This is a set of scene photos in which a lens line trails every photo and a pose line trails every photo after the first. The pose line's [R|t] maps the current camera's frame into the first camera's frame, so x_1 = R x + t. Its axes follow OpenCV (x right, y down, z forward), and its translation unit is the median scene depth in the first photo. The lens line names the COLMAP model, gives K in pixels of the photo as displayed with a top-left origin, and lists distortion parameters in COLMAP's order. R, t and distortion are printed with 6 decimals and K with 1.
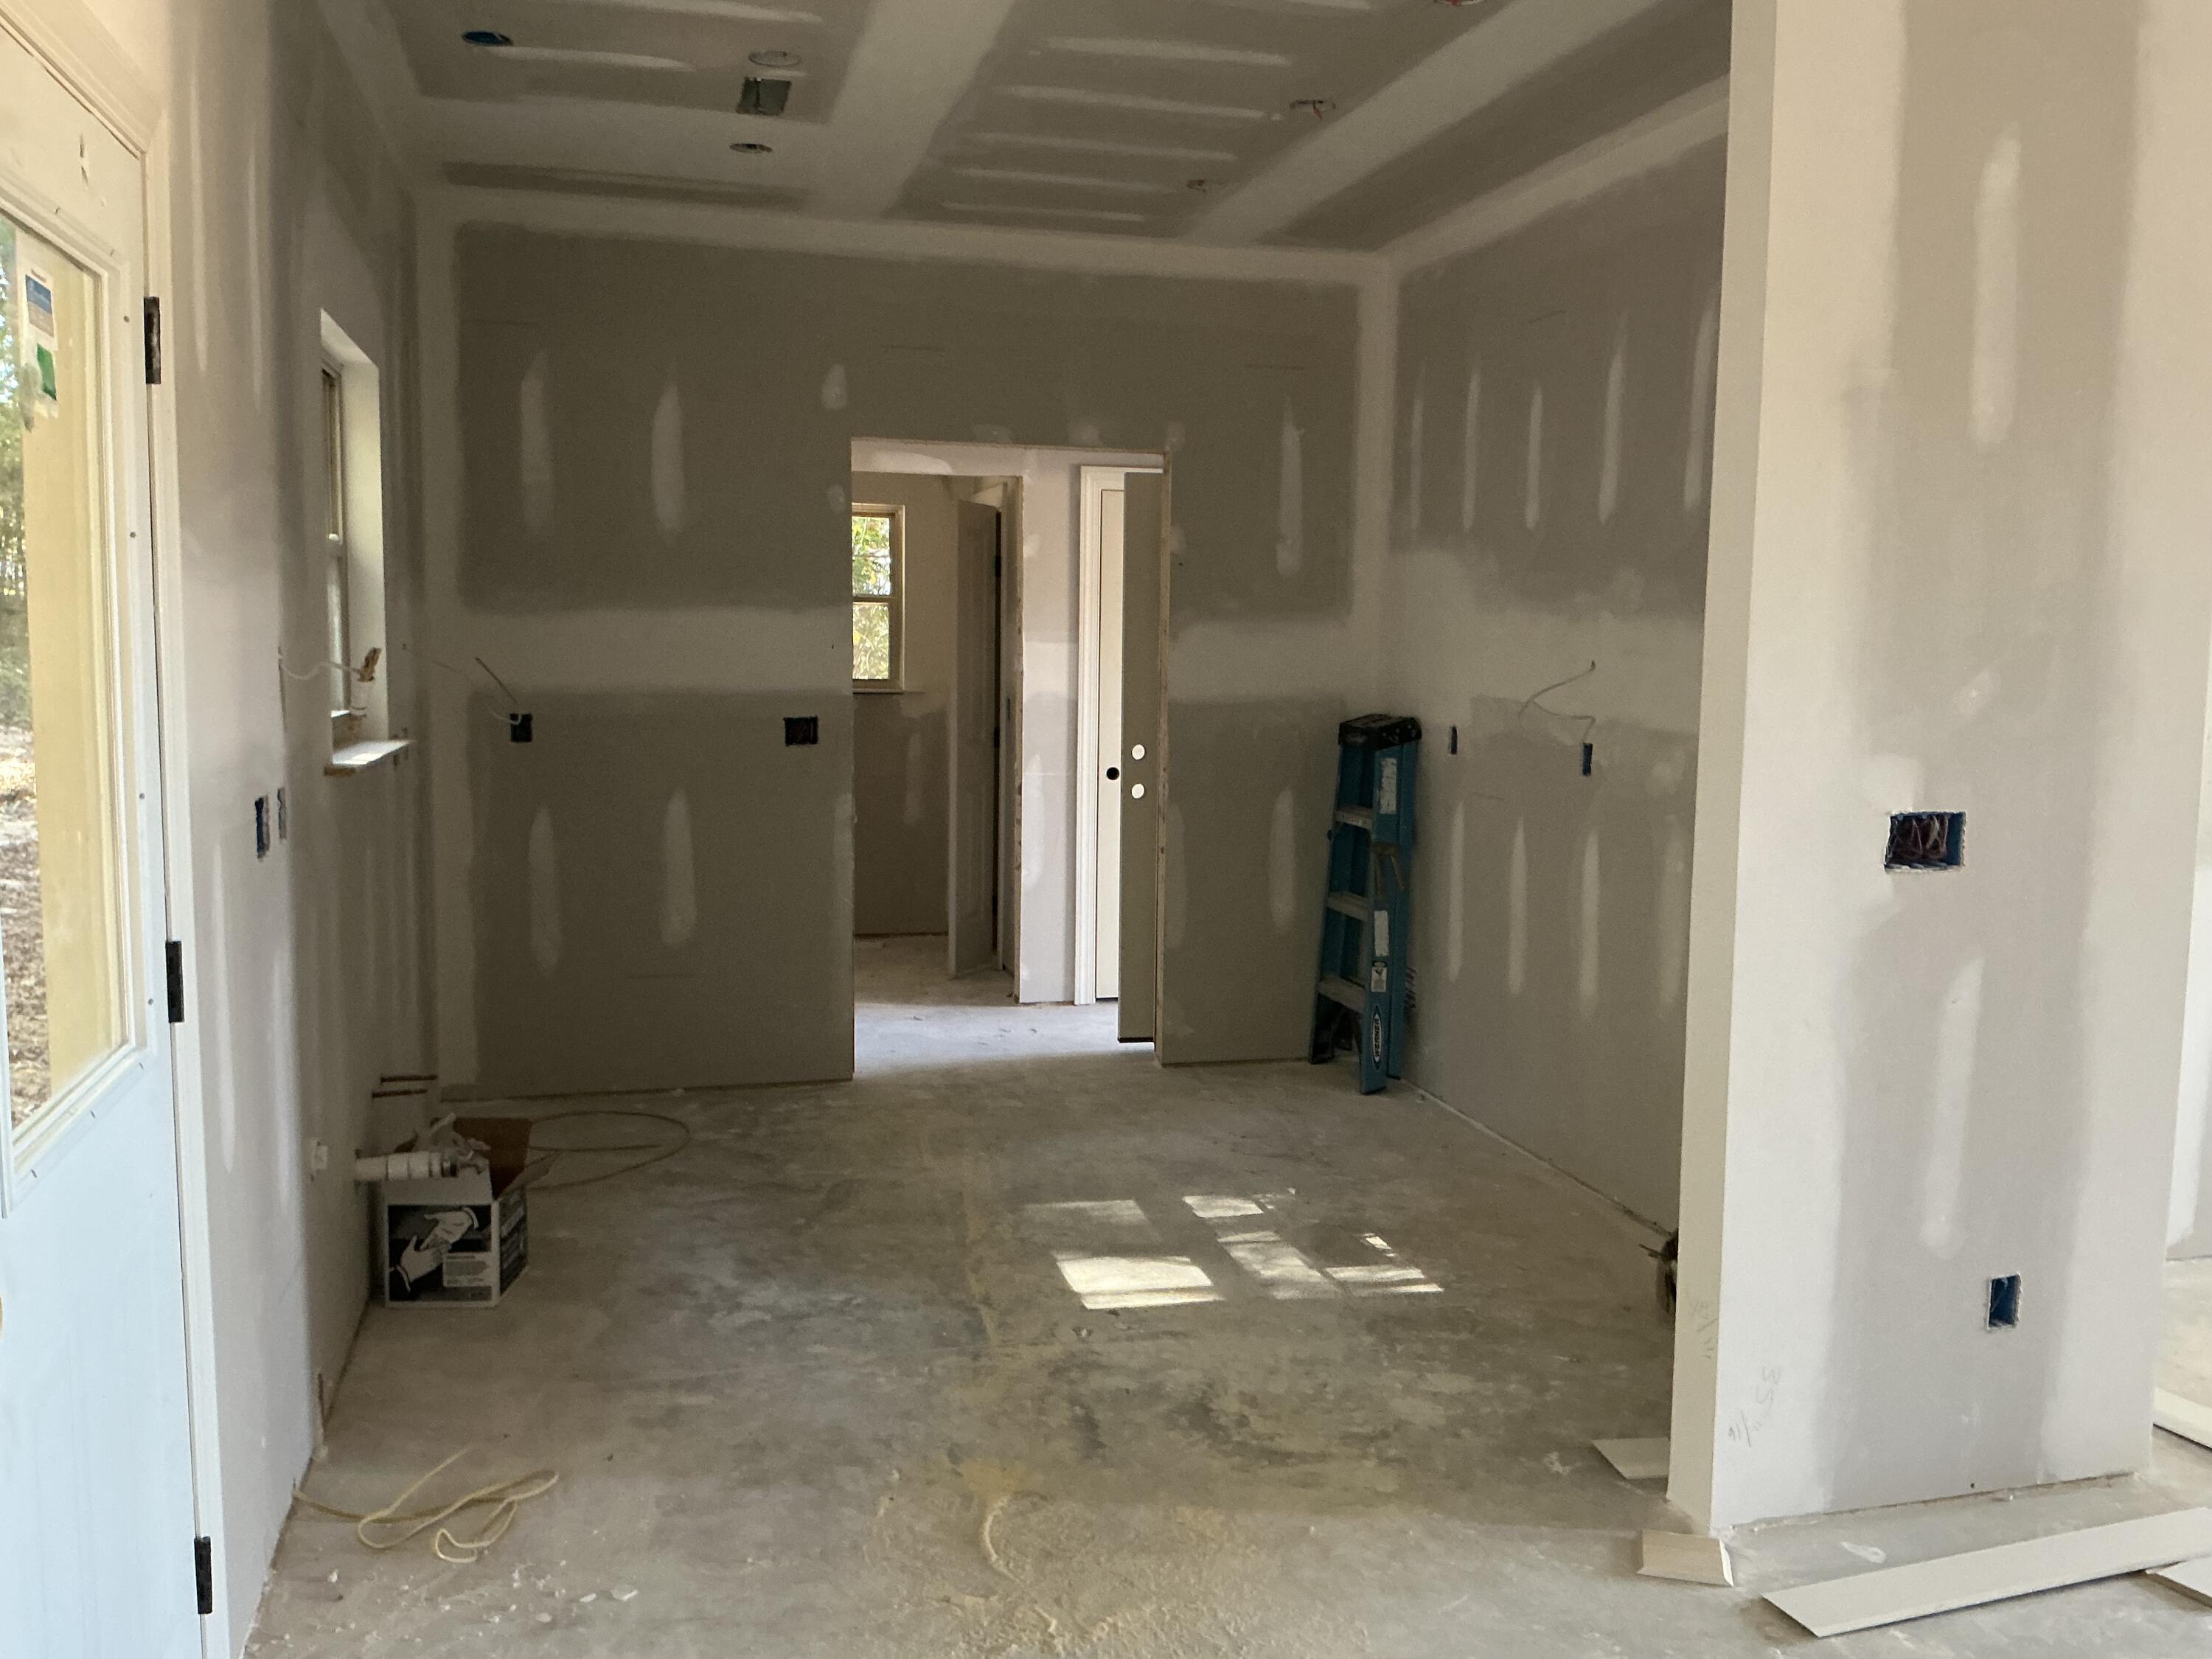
lens RADIAL K [[1890.9, 0, 1106.0], [0, 1890.9, 829.5], [0, 0, 1]] dist [-0.003392, -0.003111]
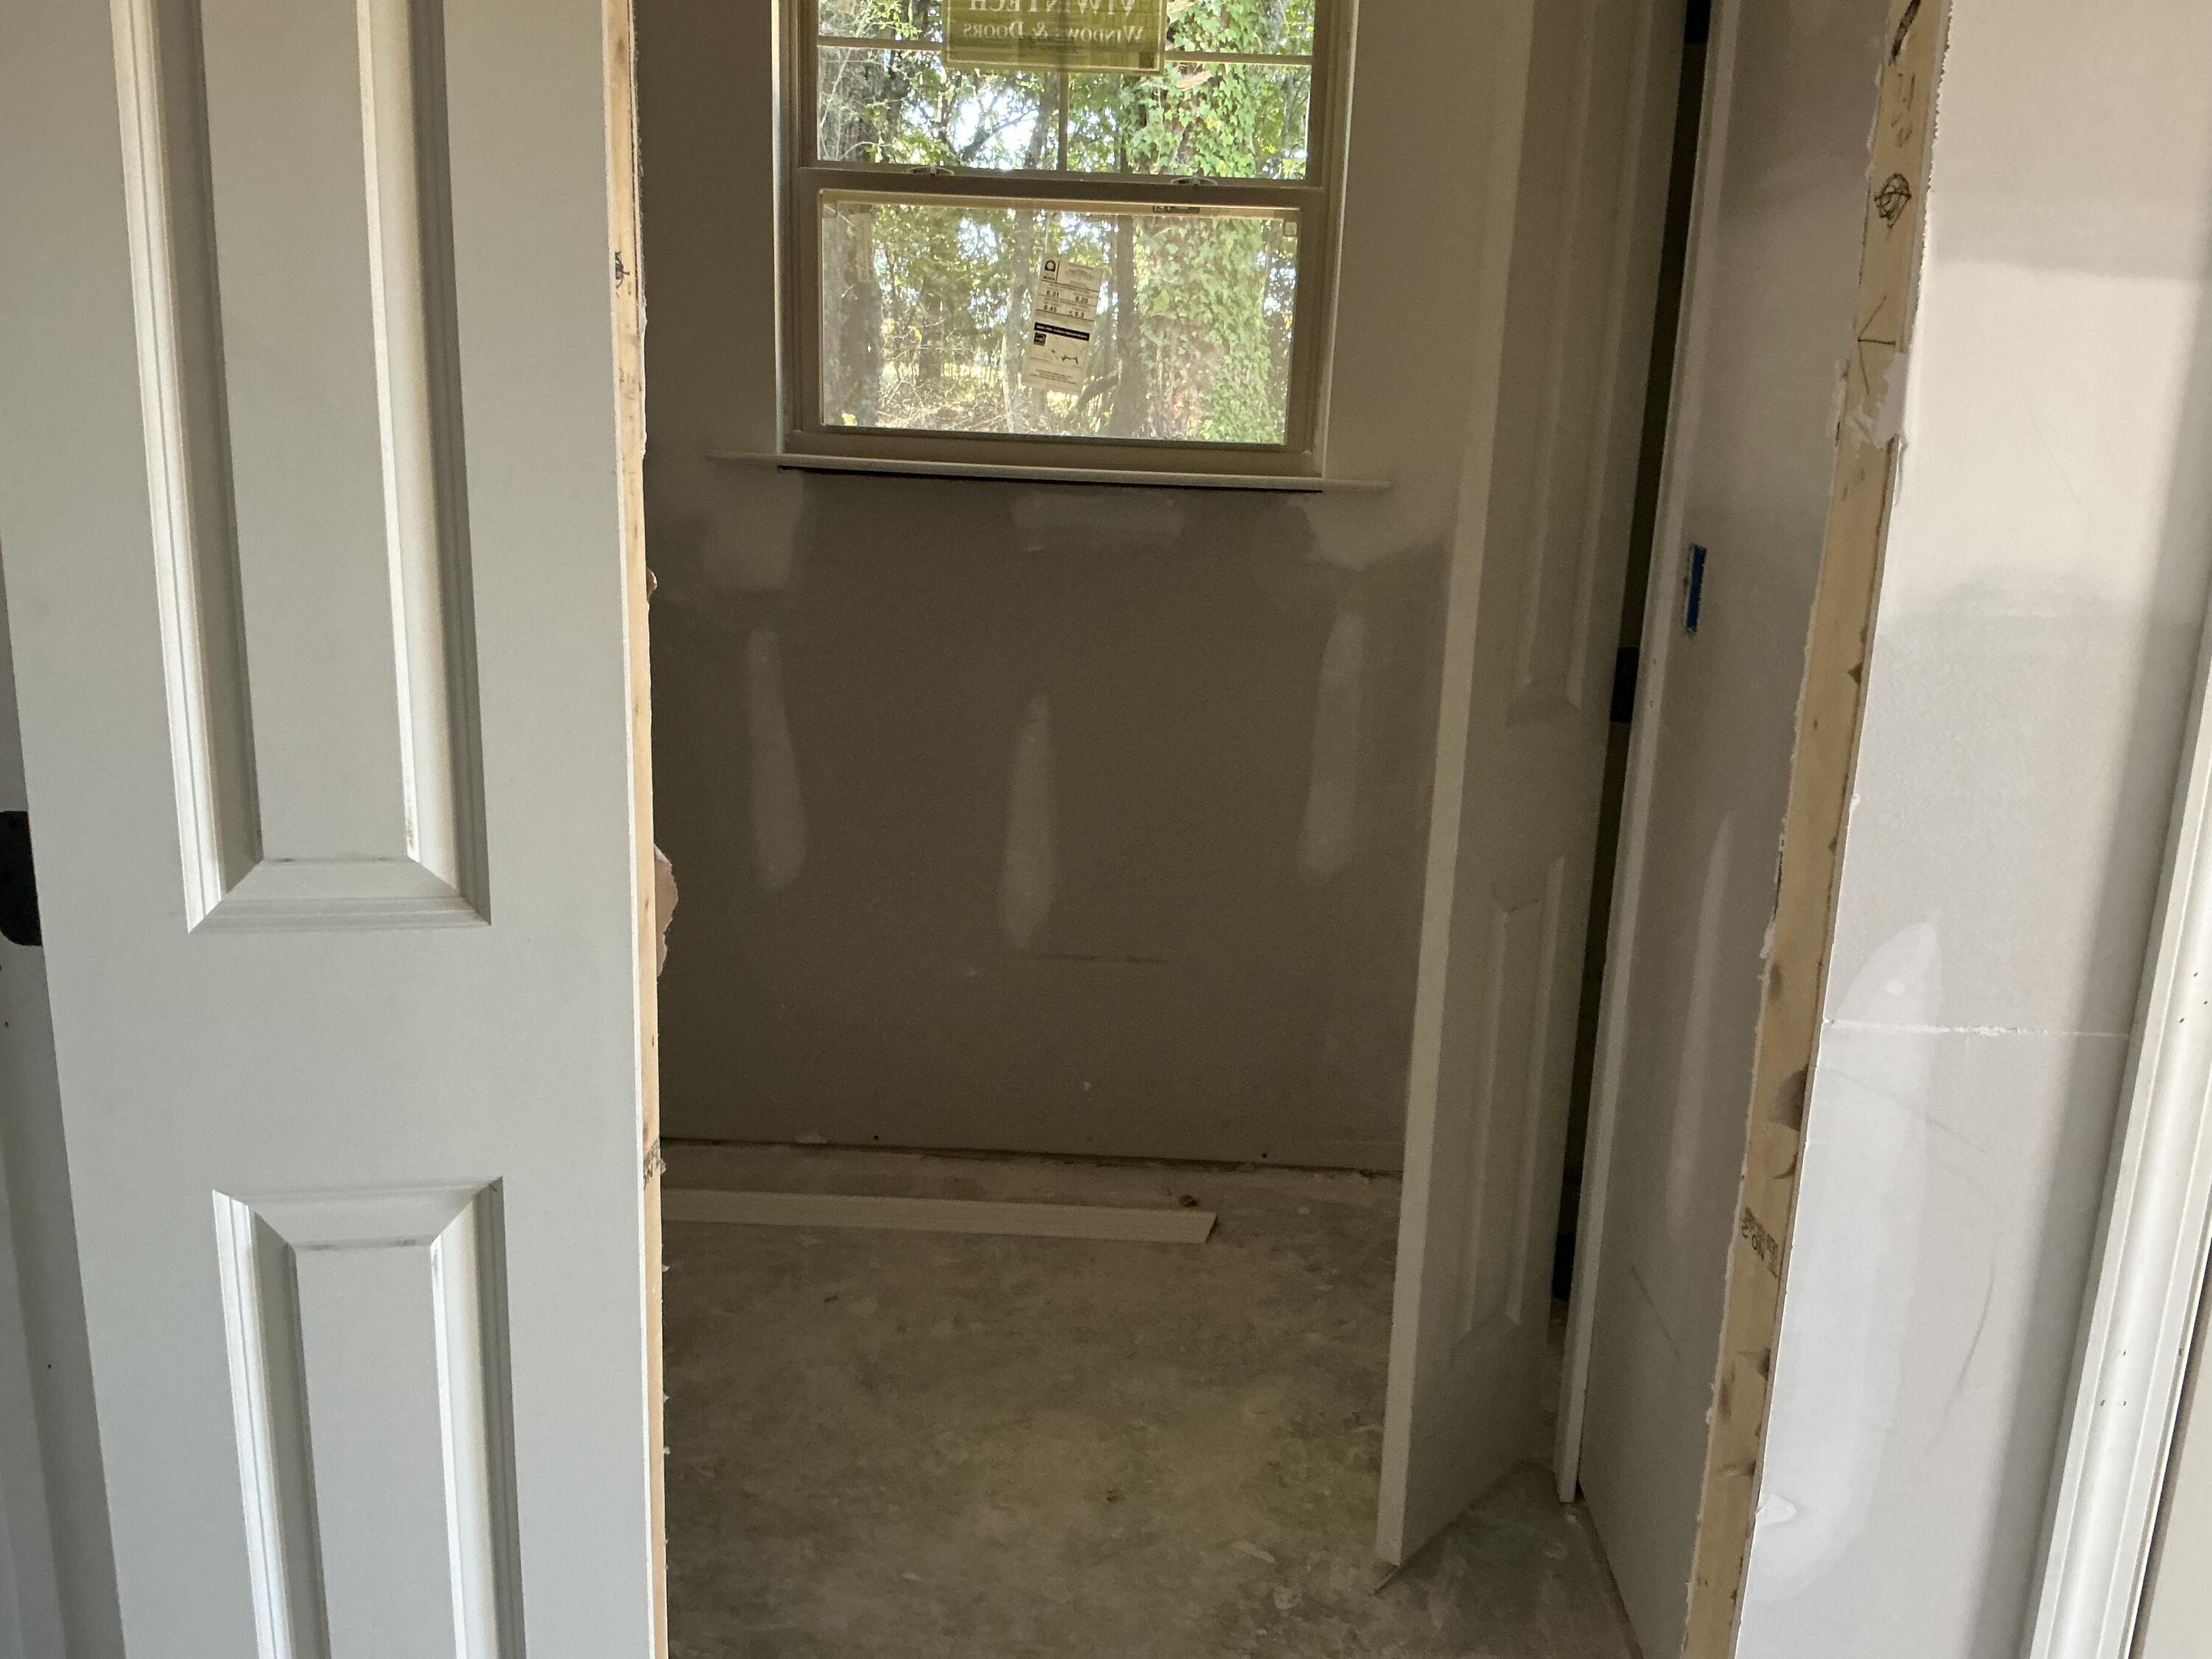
lens RADIAL K [[1890.9, 0, 1106.0], [0, 1890.9, 829.5], [0, 0, 1]] dist [-0.003392, -0.003111]
pose [[0.962878, 0.092748, -0.253502, -0.086493], [-0.059914, 0.989125, 0.134320, -0.088387], [0.263203, -0.114145, 0.957964, 1.061293]]
